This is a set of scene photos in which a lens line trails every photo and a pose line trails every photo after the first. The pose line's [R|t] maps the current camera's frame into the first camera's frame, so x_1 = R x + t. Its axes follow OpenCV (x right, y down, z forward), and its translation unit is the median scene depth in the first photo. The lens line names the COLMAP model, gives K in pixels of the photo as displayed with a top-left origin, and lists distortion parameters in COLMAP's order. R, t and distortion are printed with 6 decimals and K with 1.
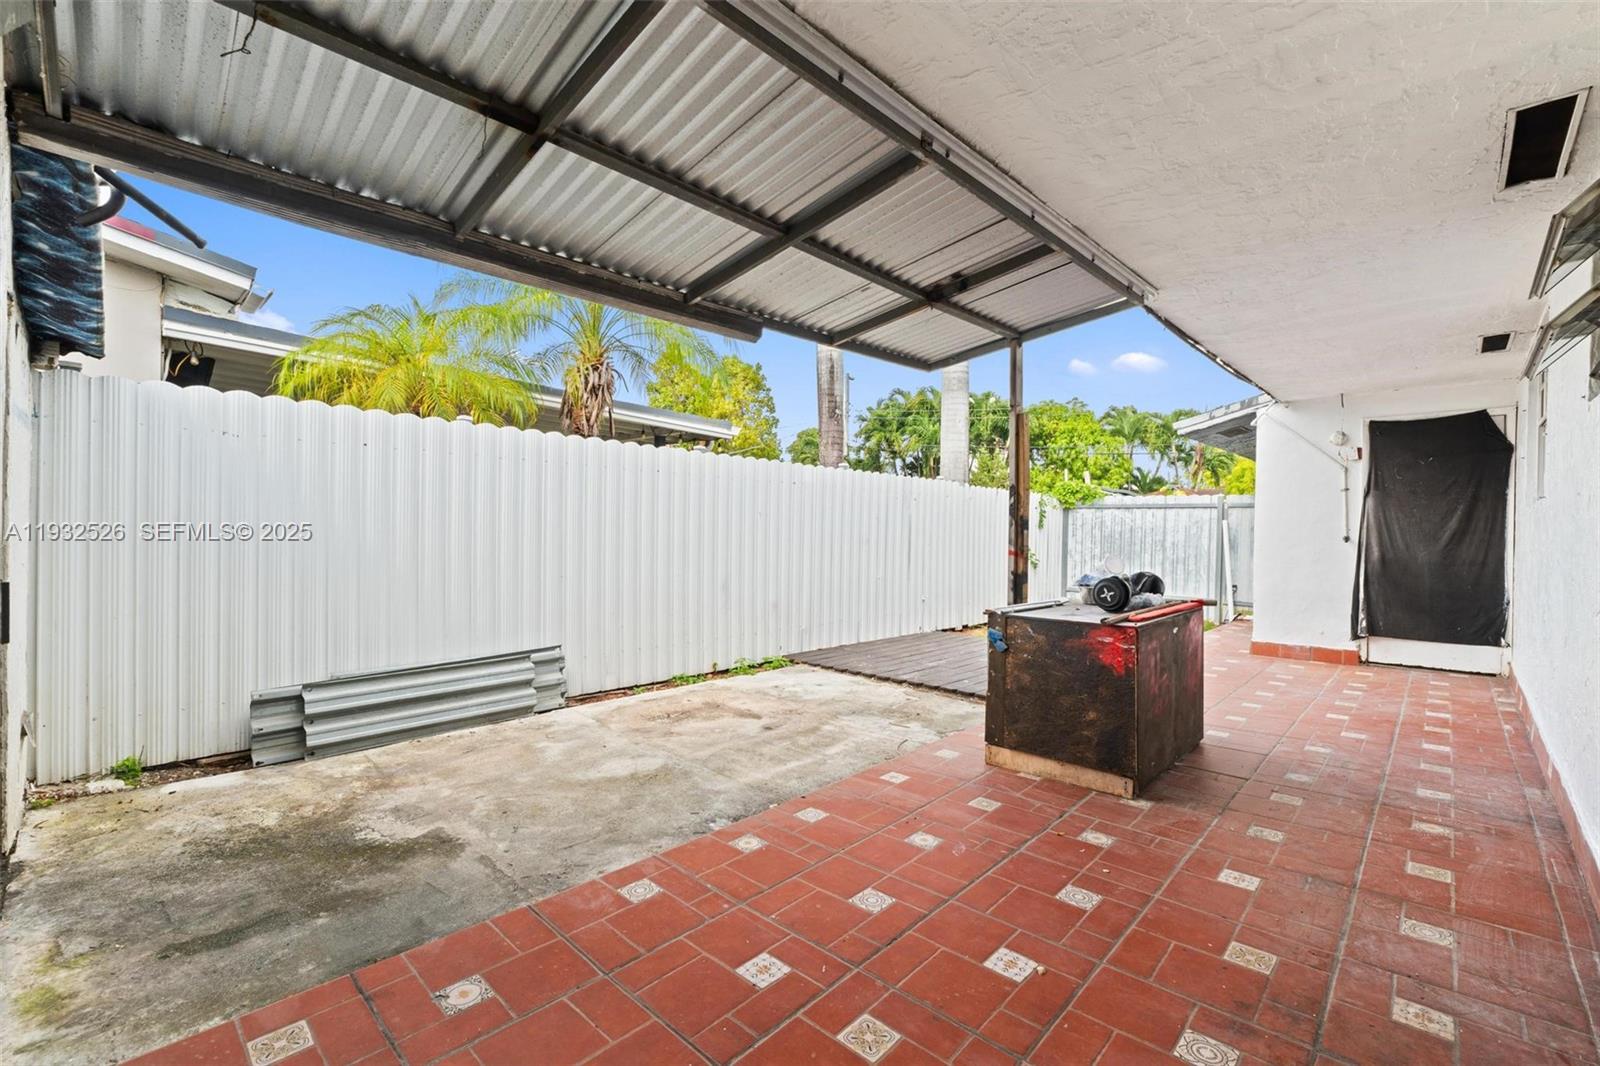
lens RADIAL K [[683.1, 0, 806.1], [0, 683.1, 522.9], [0, 0, 1]] dist [-0.003832, -0.000873]
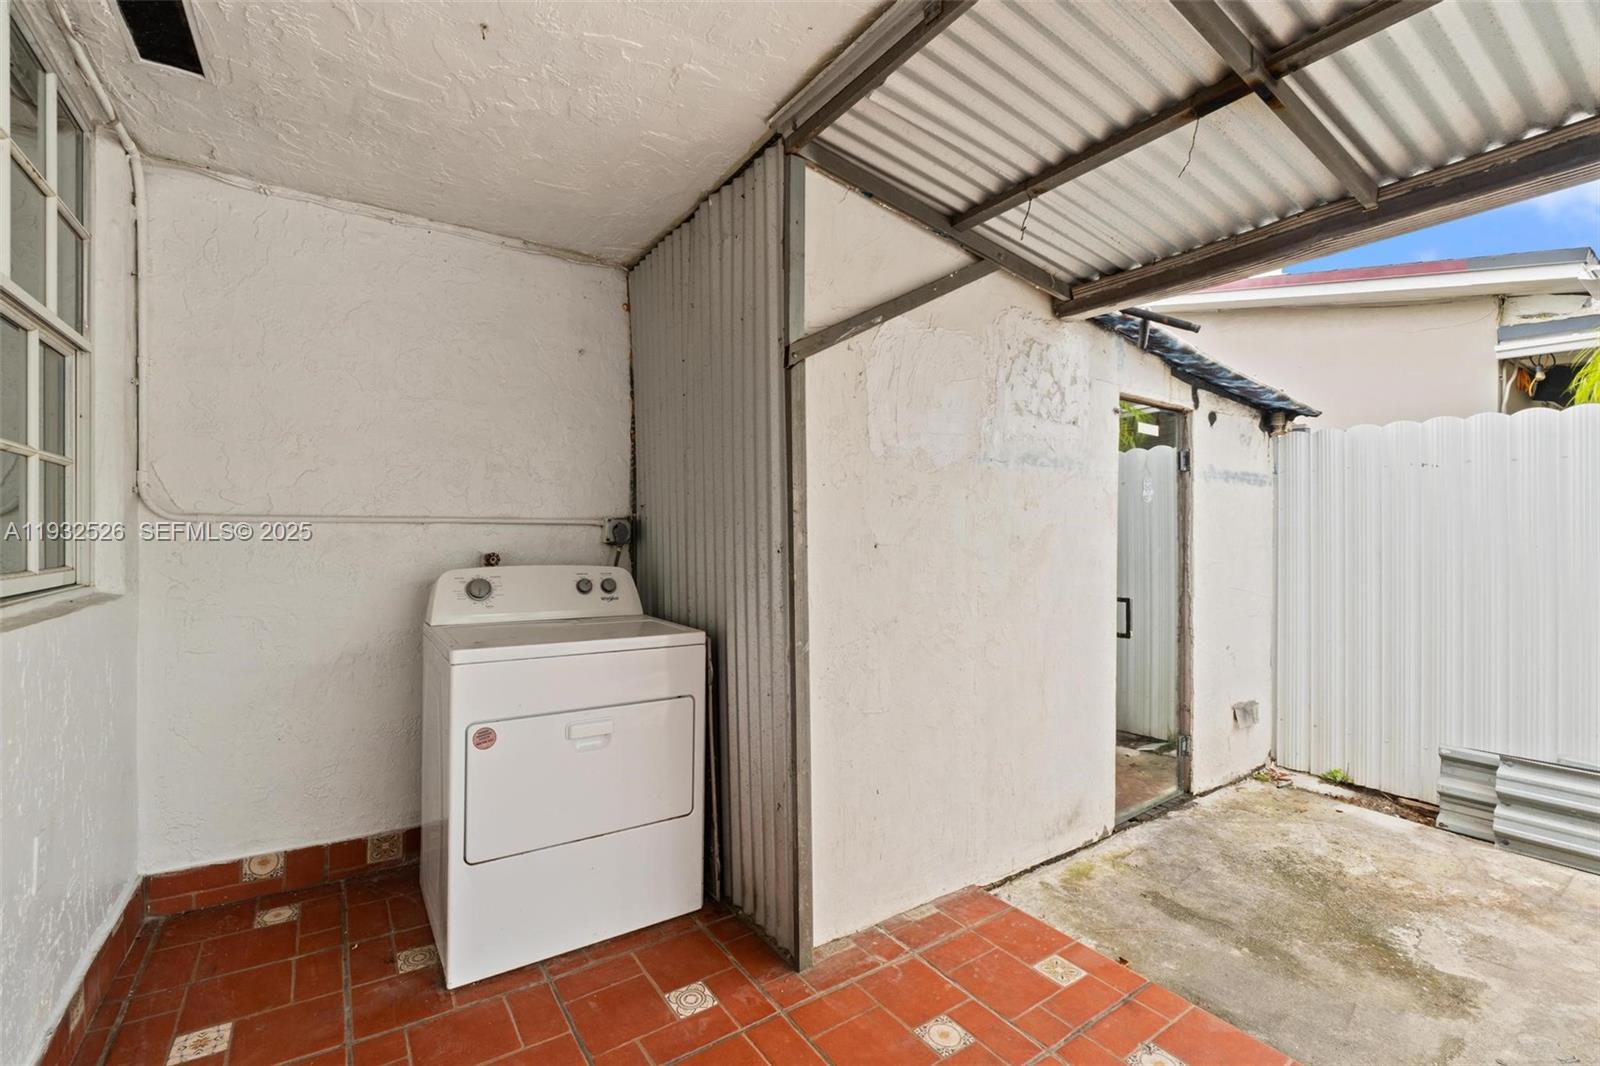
lens RADIAL K [[688.9, 0, 800.0], [0, 688.9, 533.0], [0, 0, 1]] dist [-0.005976, -0.000431]
pose [[-0.215284, -0.020545, -0.976335, 0.282610], [-0.003904, 0.999789, -0.020178, -0.014076], [0.976544, -0.000532, -0.215318, 0.368054]]
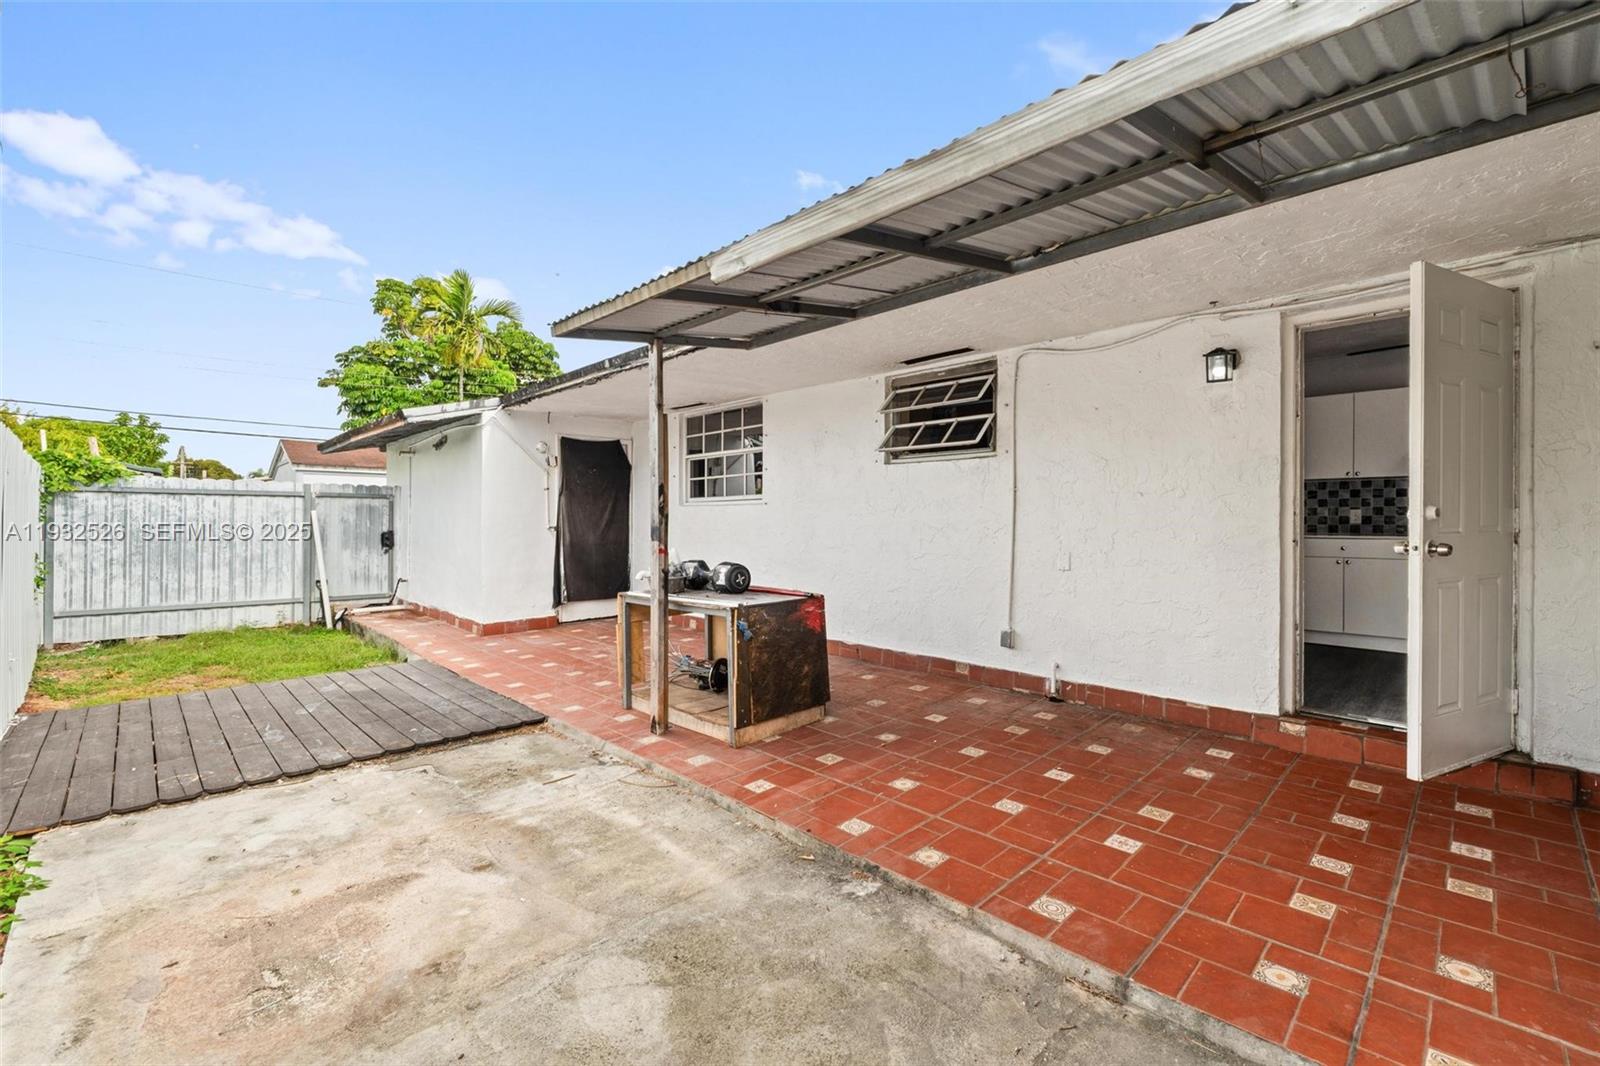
lens RADIAL K [[683.1, 0, 806.1], [0, 683.1, 522.9], [0, 0, 1]] dist [-0.003832, -0.000873]
pose [[0.030307, -0.017789, 0.999382, -0.888754], [-0.004896, 0.999827, 0.017945, -0.022069], [-0.999529, -0.005436, 0.030214, 0.964581]]
